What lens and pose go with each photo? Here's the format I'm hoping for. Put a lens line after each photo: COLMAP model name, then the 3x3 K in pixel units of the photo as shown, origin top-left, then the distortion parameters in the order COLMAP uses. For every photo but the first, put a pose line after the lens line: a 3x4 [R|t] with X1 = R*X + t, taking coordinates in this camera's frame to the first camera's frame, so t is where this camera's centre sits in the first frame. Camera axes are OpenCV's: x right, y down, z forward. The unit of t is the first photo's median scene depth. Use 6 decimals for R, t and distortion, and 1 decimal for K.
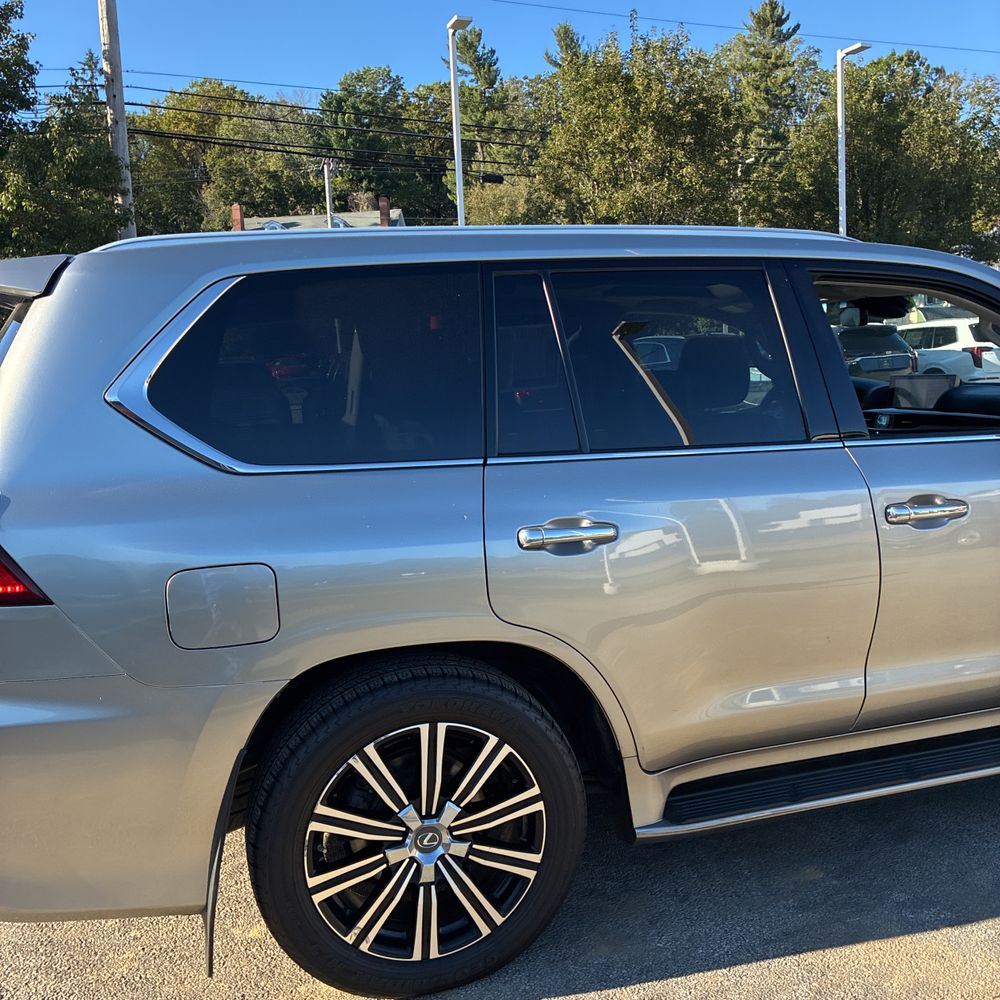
lens RADIAL K [[1005.8, 0, 508.0], [0, 1005.8, 494.7], [0, 0, 1]] dist [0.014688, 0.000000]
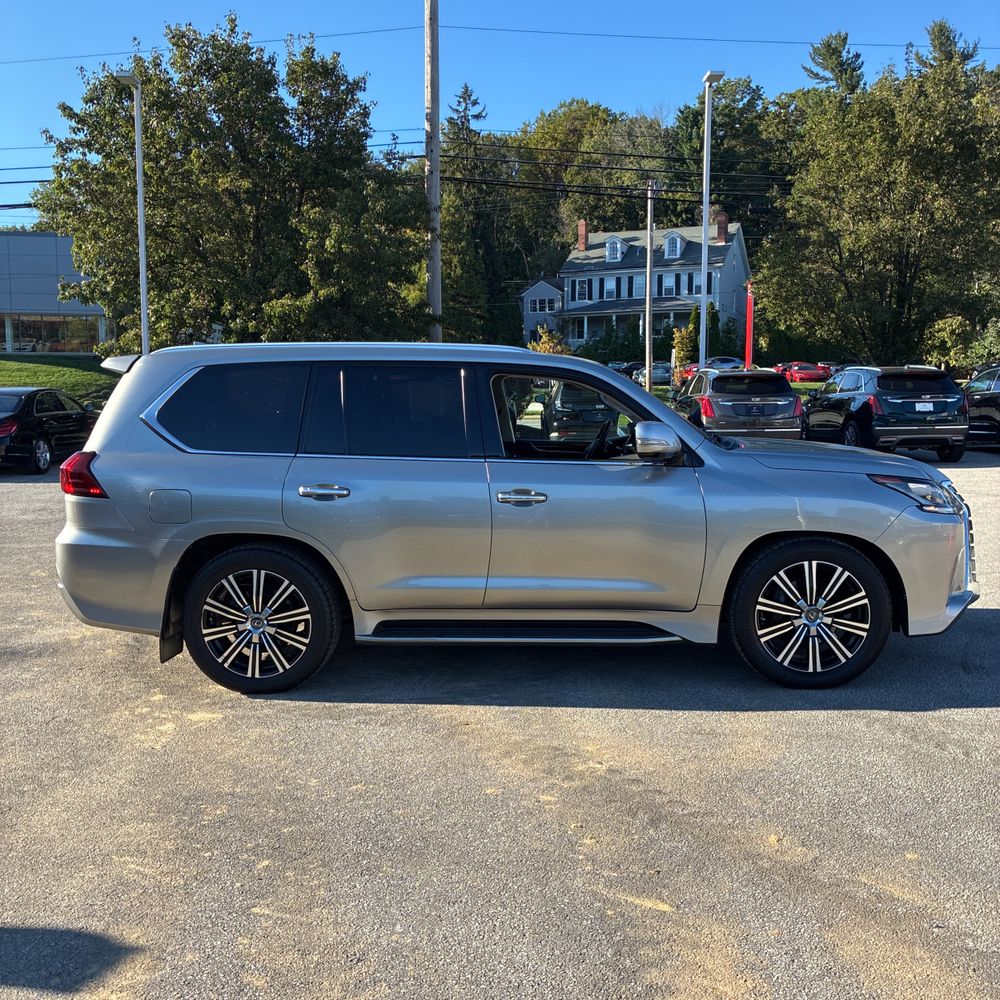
lens RADIAL K [[1005.8, 0, 506.6], [0, 1005.8, 508.5], [0, 0, 1]] dist [0.014688, 0.000000]
pose [[0.940493, 0.081135, -0.329984, 0.125861], [-0.079373, 0.996667, 0.018831, 0.000504], [0.330412, 0.008481, 0.943799, -0.100210]]
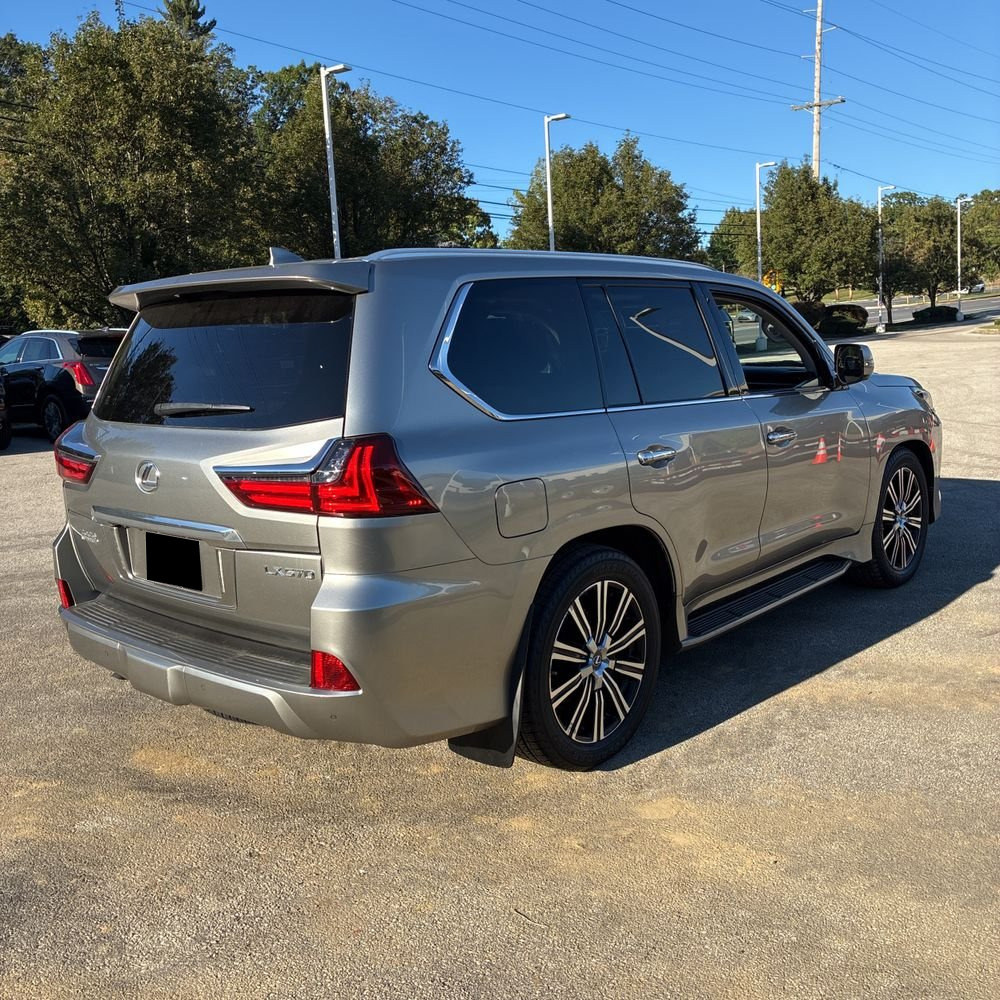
lens RADIAL K [[1016.2, 0, 498.0], [0, 1016.2, 478.1], [0, 0, 1]] dist [0.015755, 0.000000]
pose [[0.855481, -0.058183, 0.514555, -0.106514], [0.063949, 0.997932, 0.006522, 0.005527], [-0.513871, 0.027326, 0.857432, -0.025858]]
